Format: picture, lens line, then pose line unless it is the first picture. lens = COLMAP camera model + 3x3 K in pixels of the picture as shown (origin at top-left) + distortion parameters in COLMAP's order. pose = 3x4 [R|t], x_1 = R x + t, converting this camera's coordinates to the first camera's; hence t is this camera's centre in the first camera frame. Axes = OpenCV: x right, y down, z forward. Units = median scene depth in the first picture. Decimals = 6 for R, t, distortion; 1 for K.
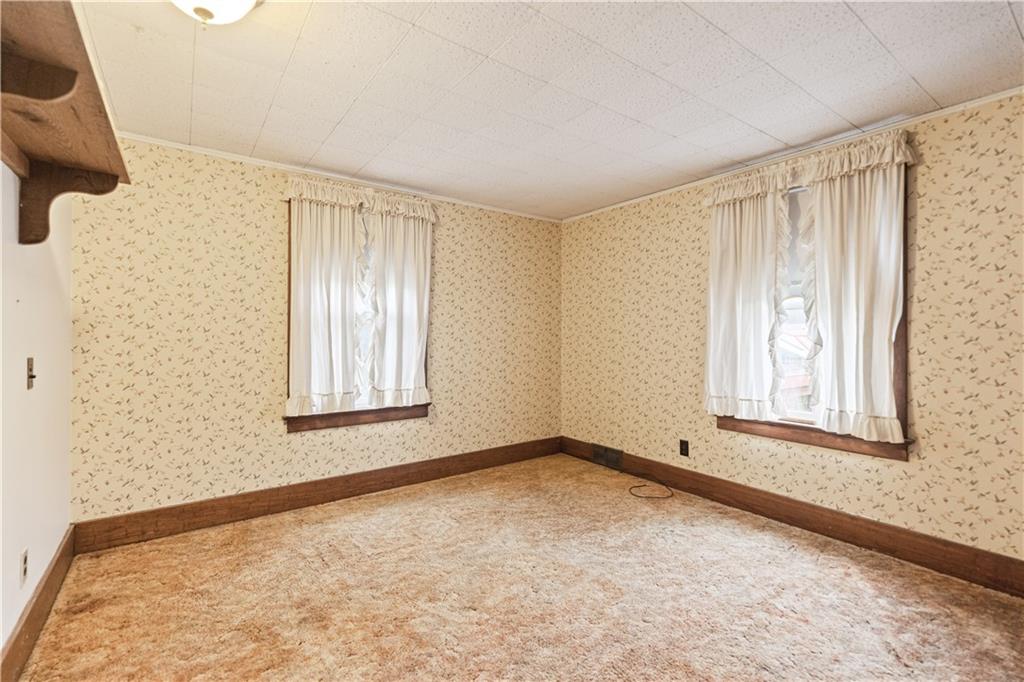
lens RADIAL K [[460.0, 0, 509.4], [0, 460.0, 336.3], [0, 0, 1]] dist [0.000258, 0.000030]
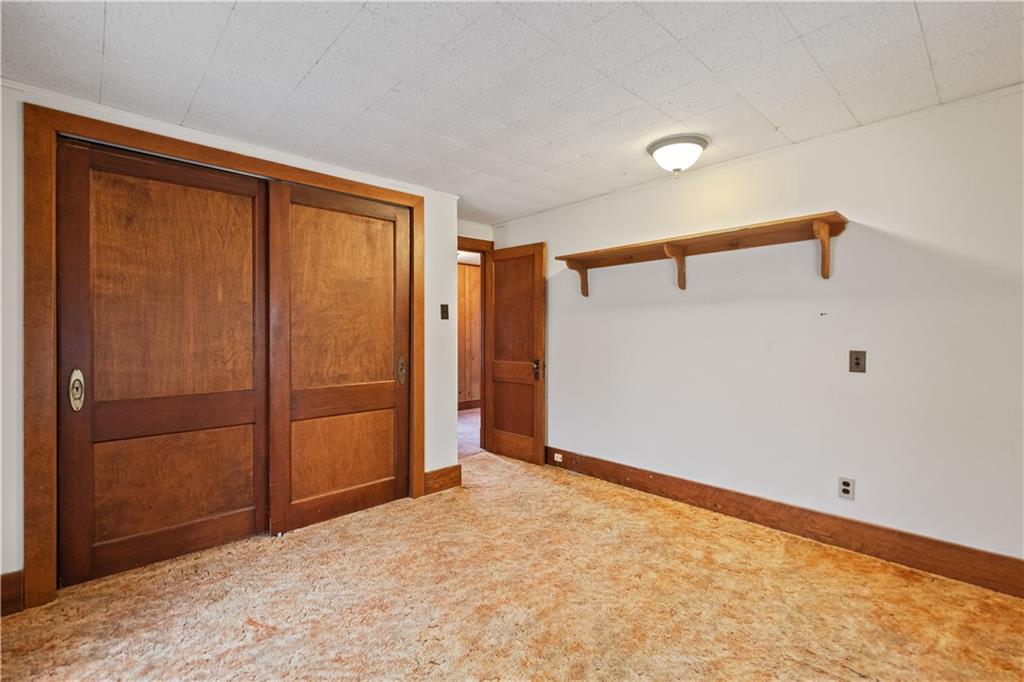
lens RADIAL K [[460.0, 0, 514.6], [0, 460.0, 336.2], [0, 0, 1]] dist [0.000258, 0.000030]
pose [[-0.991425, 0.001996, -0.130659, 0.186124], [0.000723, 0.999952, 0.009794, -0.013135], [0.130673, 0.009616, -0.991379, 1.944957]]
